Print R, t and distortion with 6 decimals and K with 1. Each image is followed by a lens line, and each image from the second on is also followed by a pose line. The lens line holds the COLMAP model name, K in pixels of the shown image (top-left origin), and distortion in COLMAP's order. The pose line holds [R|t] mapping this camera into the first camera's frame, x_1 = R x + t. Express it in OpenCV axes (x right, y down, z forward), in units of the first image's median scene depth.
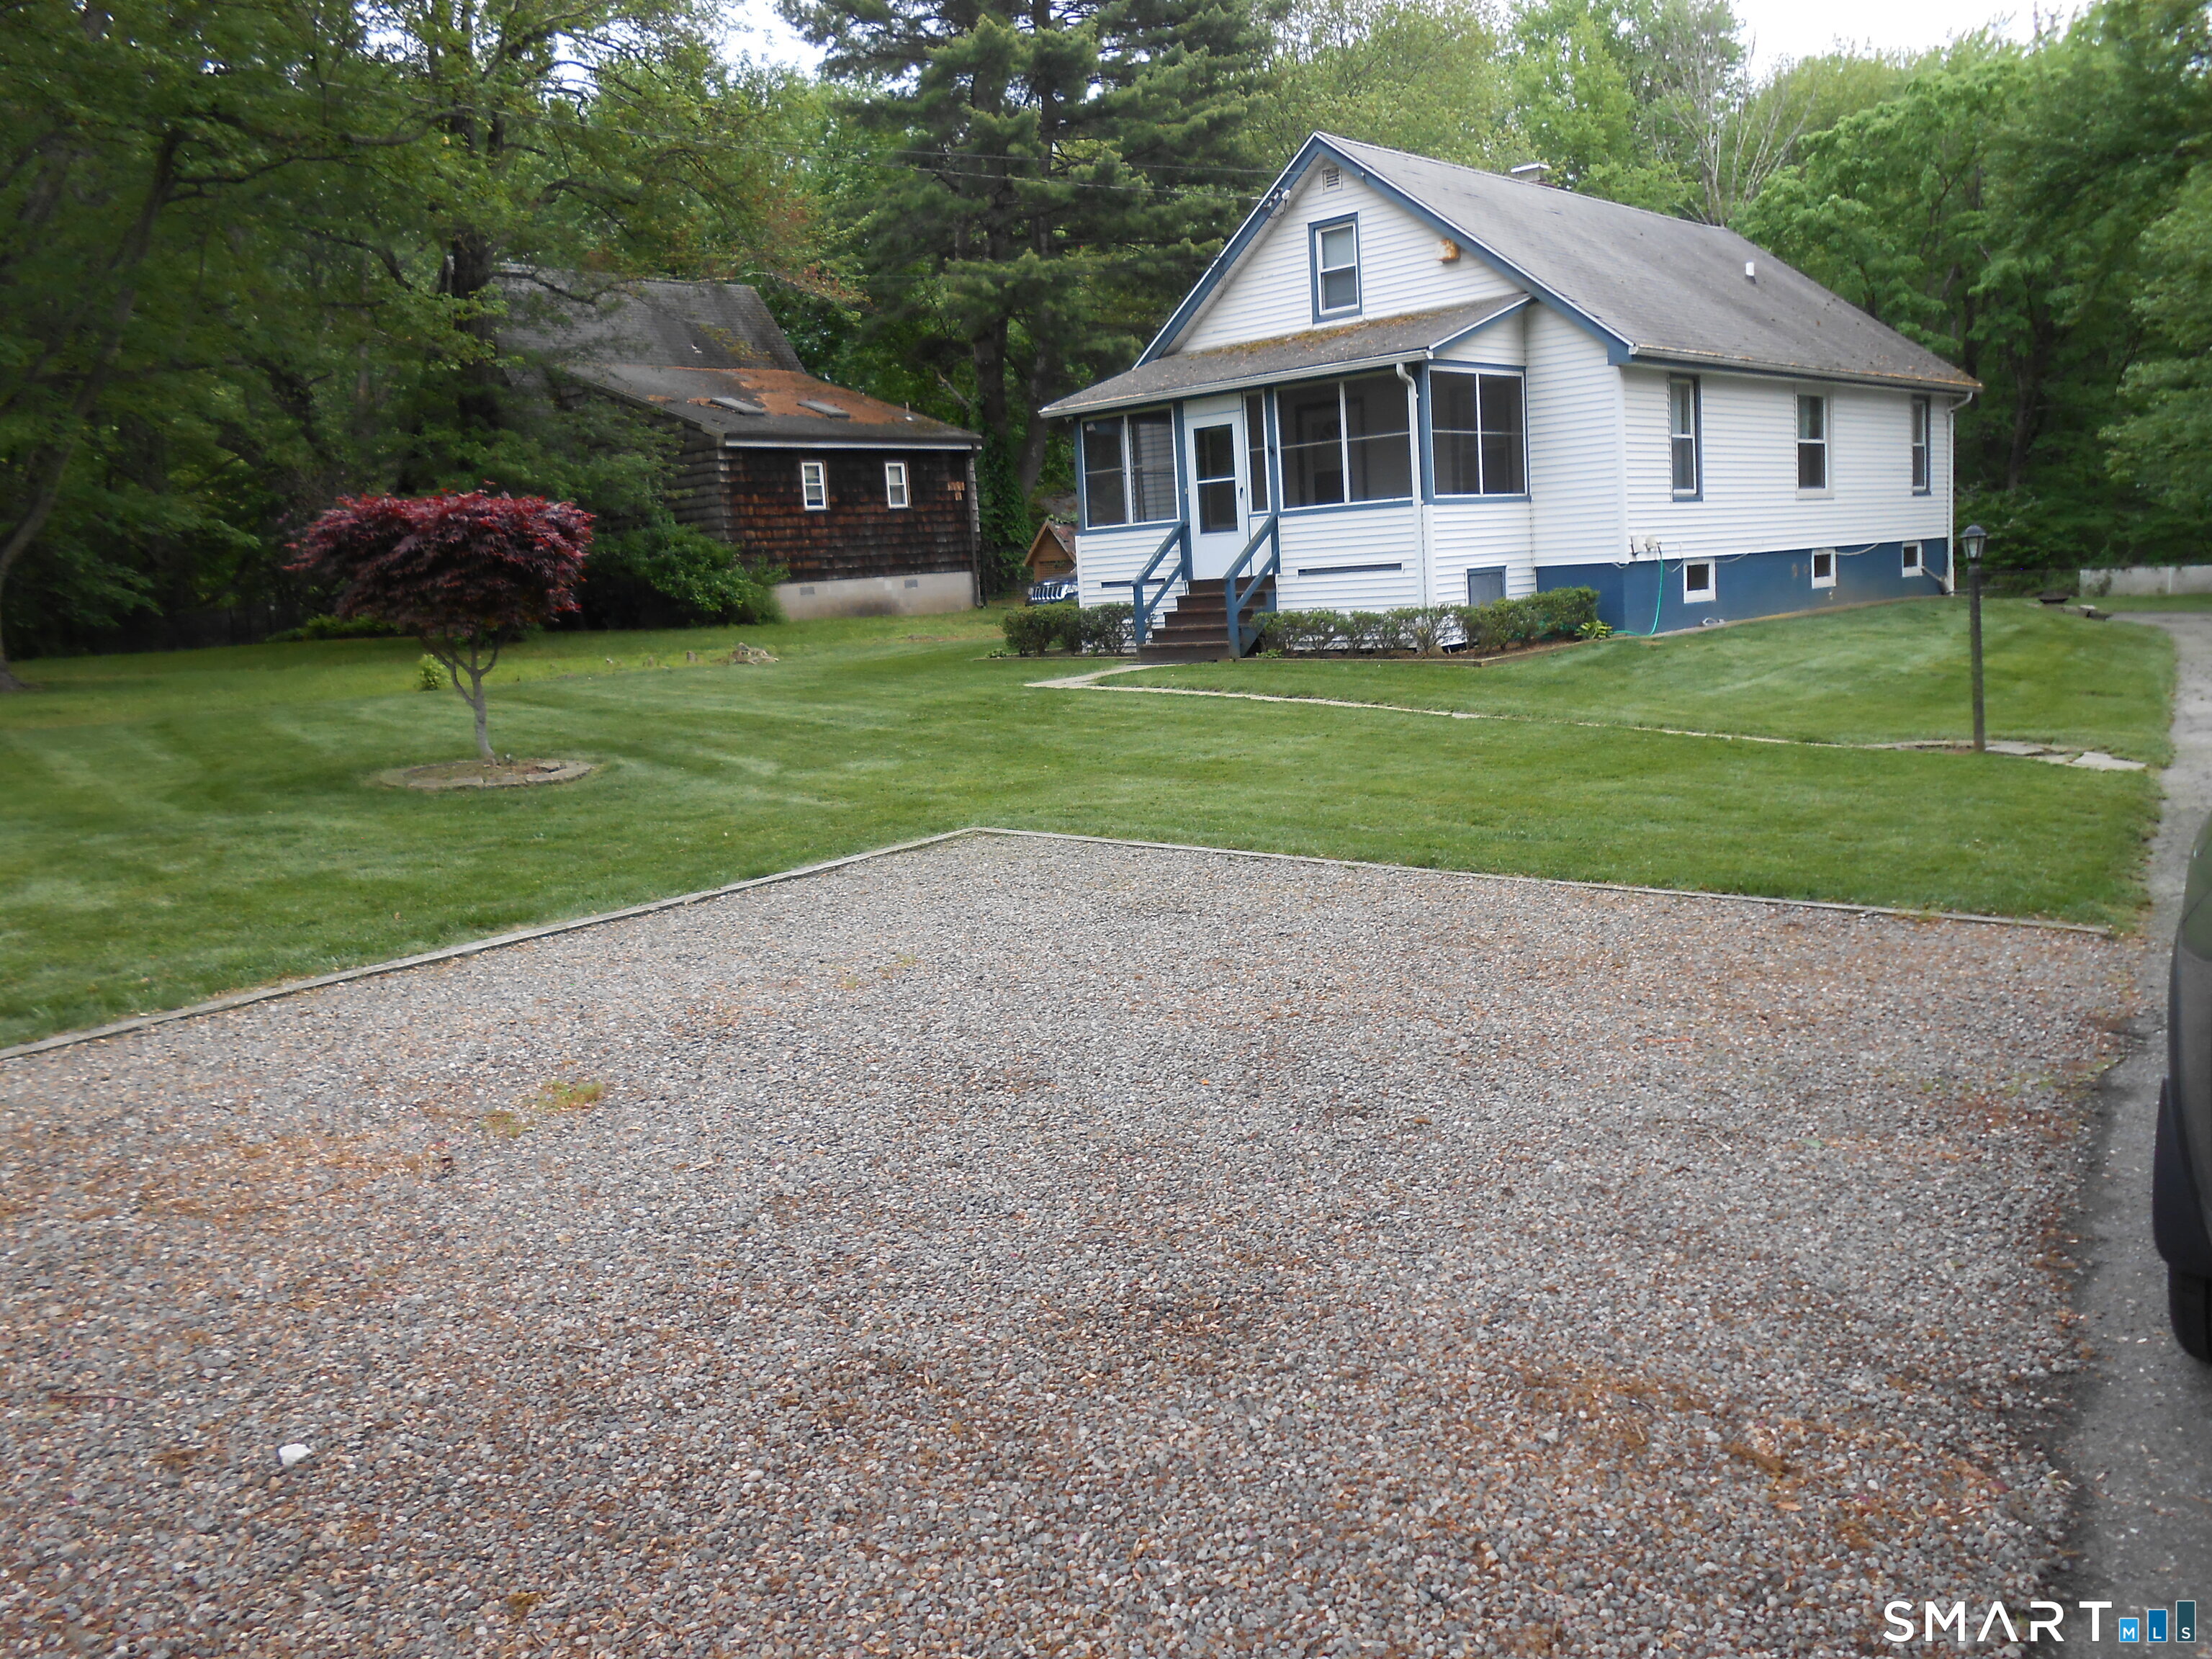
lens RADIAL K [[1709.0, 0, 1115.9], [0, 1709.0, 826.2], [0, 0, 1]] dist [-0.040714, 0.045734]
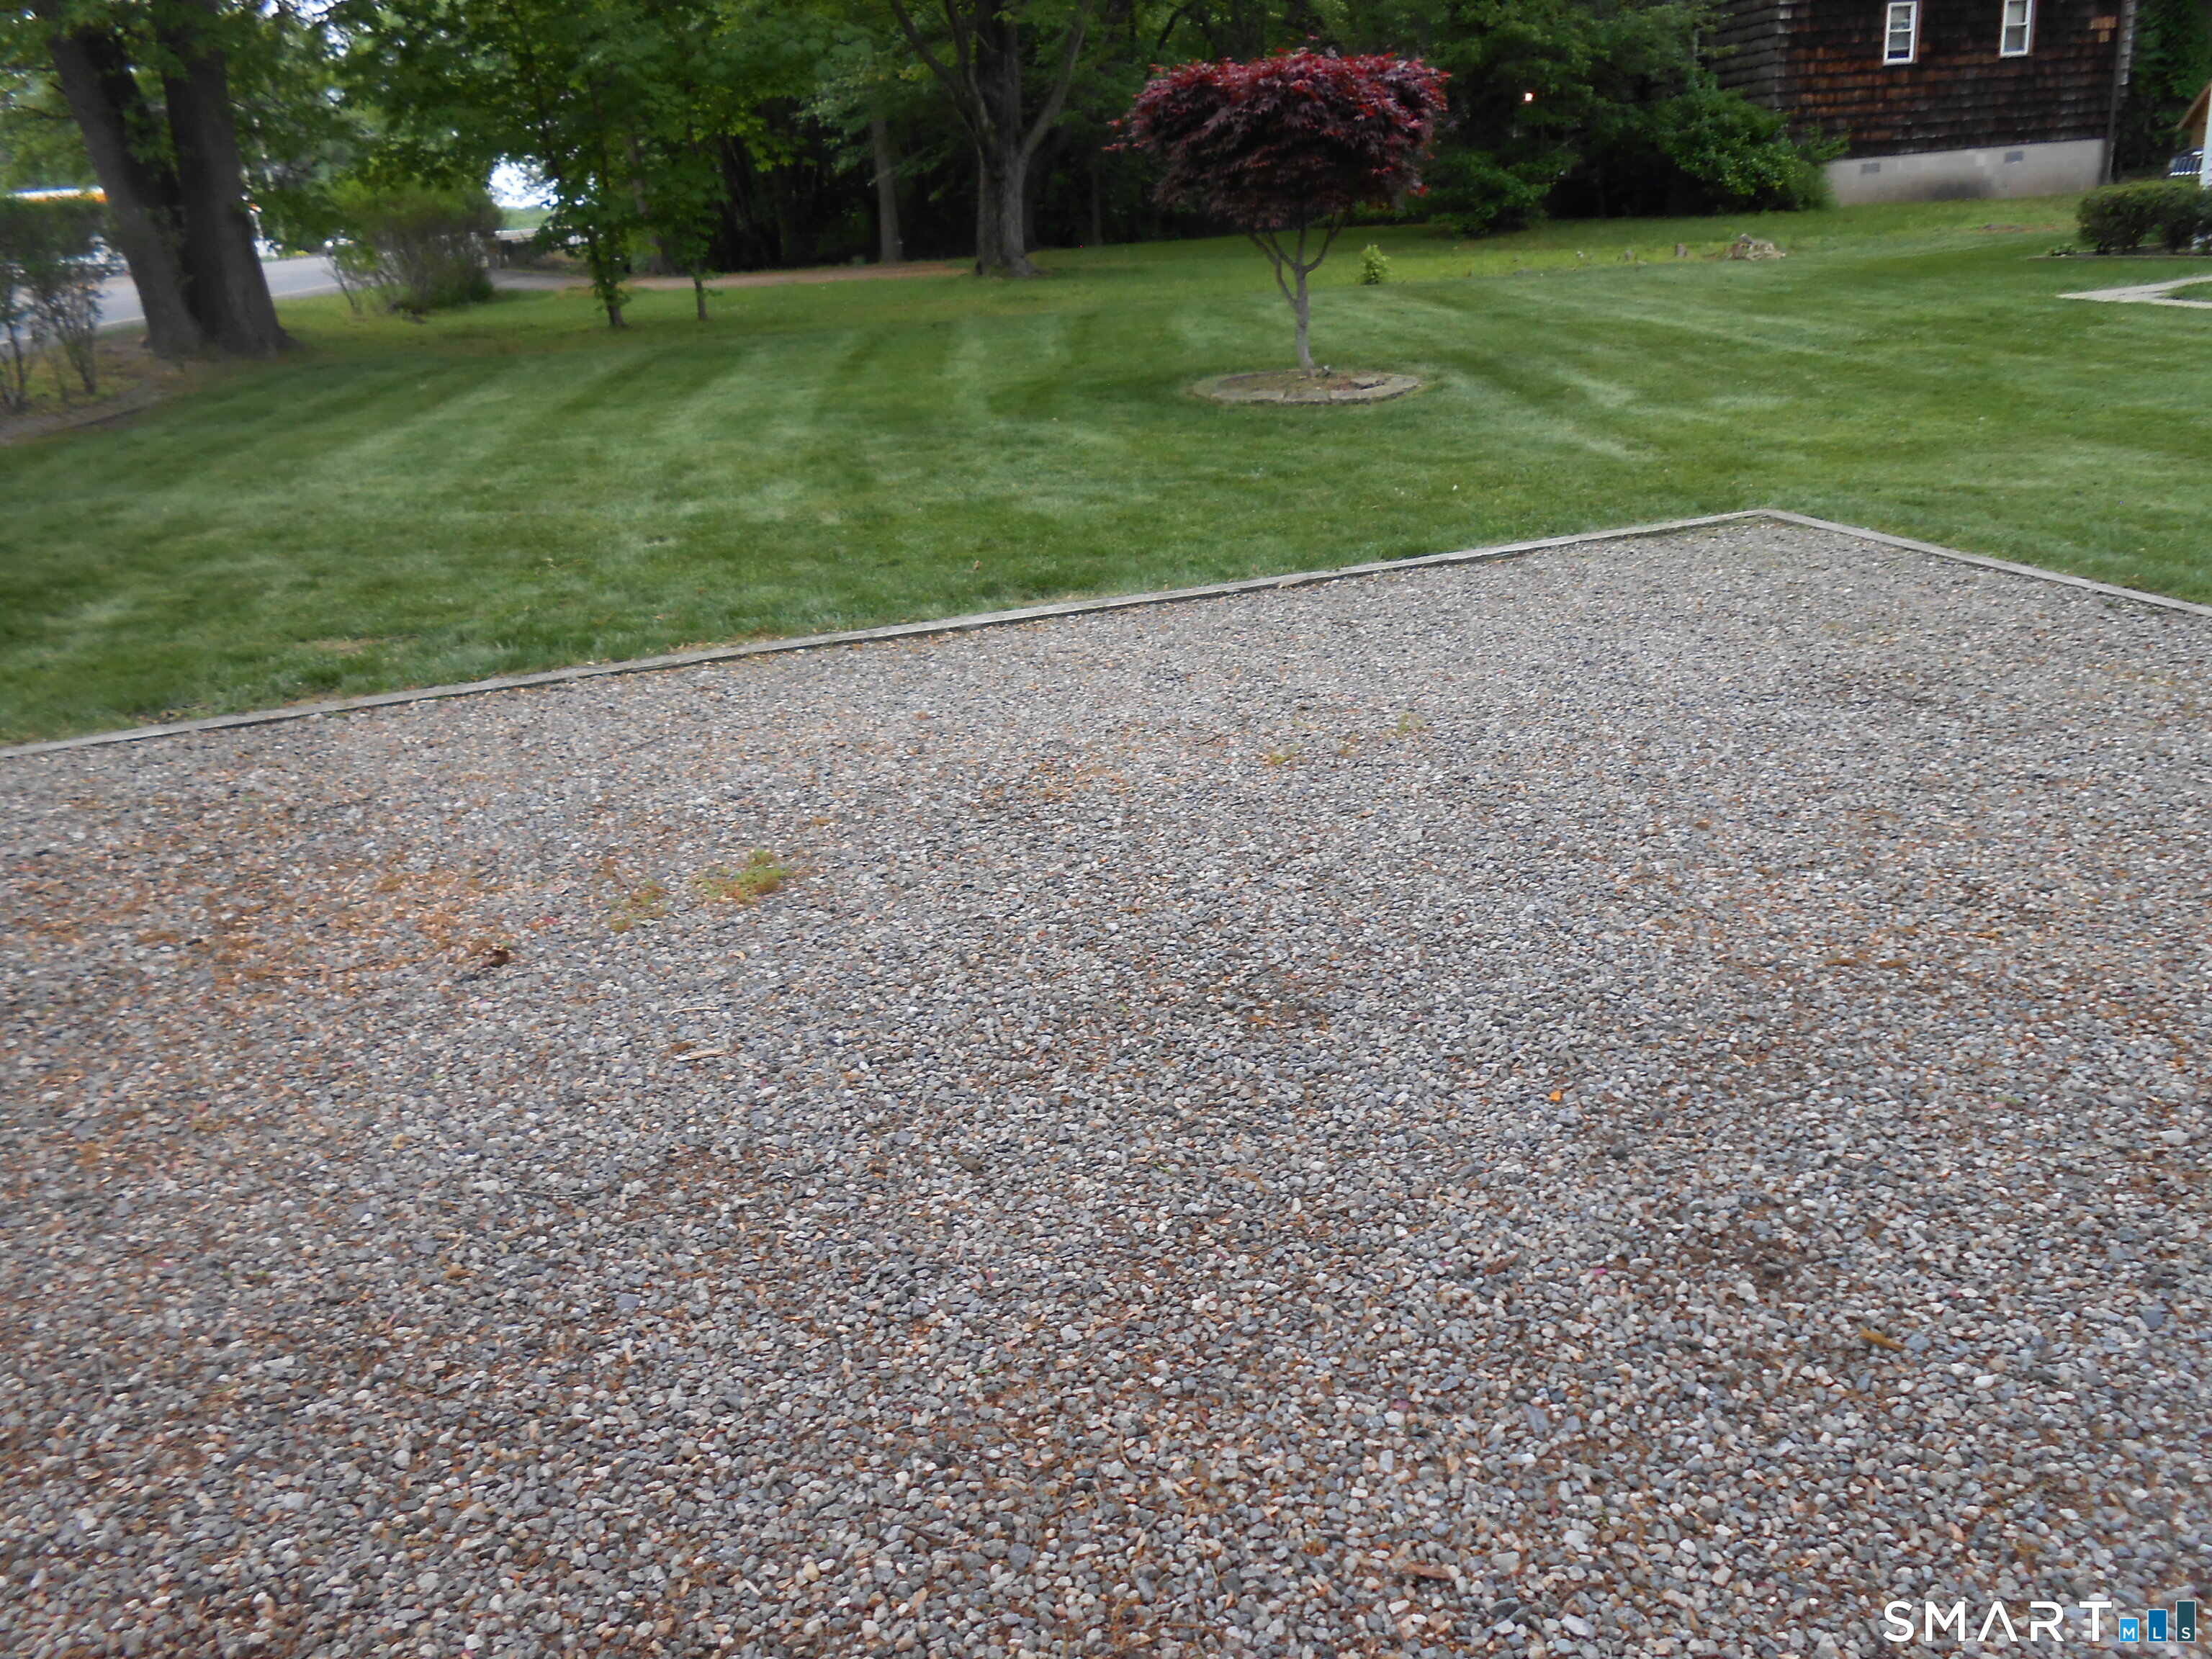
lens RADIAL K [[1709.0, 0, 1107.3], [0, 1709.0, 825.5], [0, 0, 1]] dist [-0.040714, 0.045734]
pose [[0.816680, 0.191680, -0.544328, 0.045464], [-0.062494, 0.967055, 0.246777, -0.012777], [0.573697, -0.167520, 0.801753, 0.103134]]
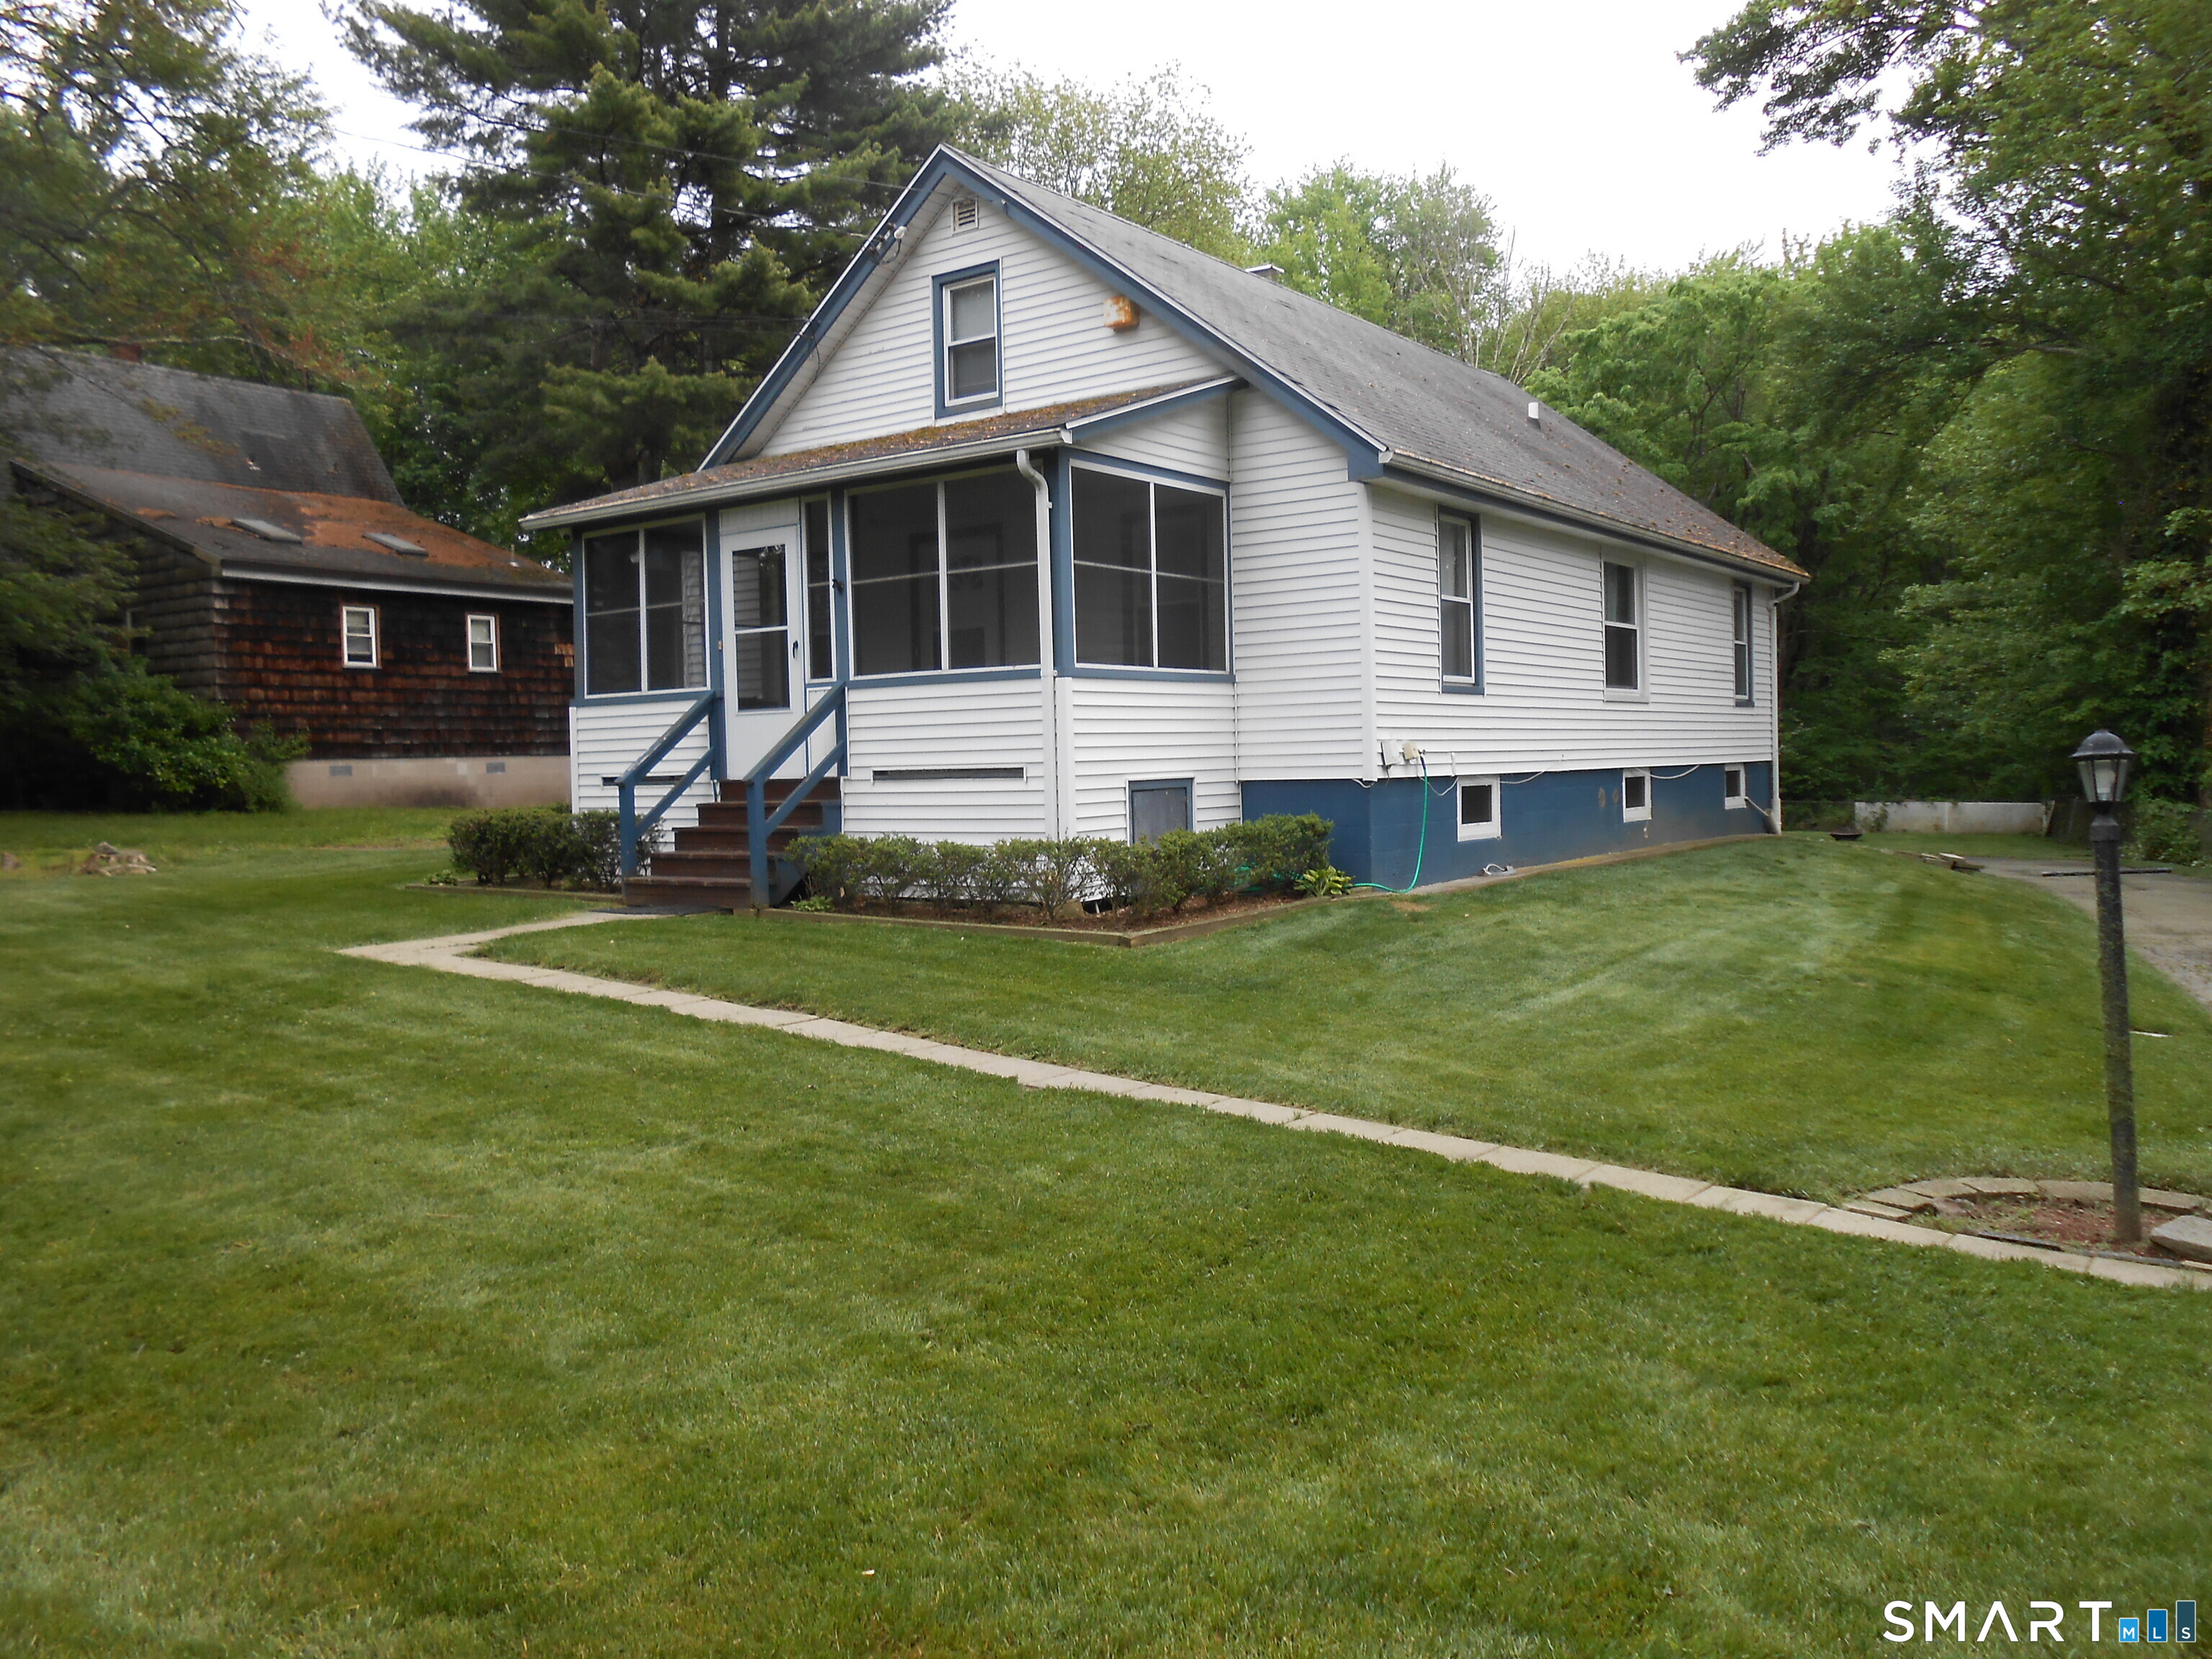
lens RADIAL K [[1709.0, 0, 1112.1], [0, 1709.0, 819.0], [0, 0, 1]] dist [-0.040714, 0.045734]
pose [[0.990622, 0.036964, 0.131539, 0.102826], [-0.021250, 0.992677, -0.118915, -0.053600], [-0.134971, 0.115005, 0.984153, 0.332122]]
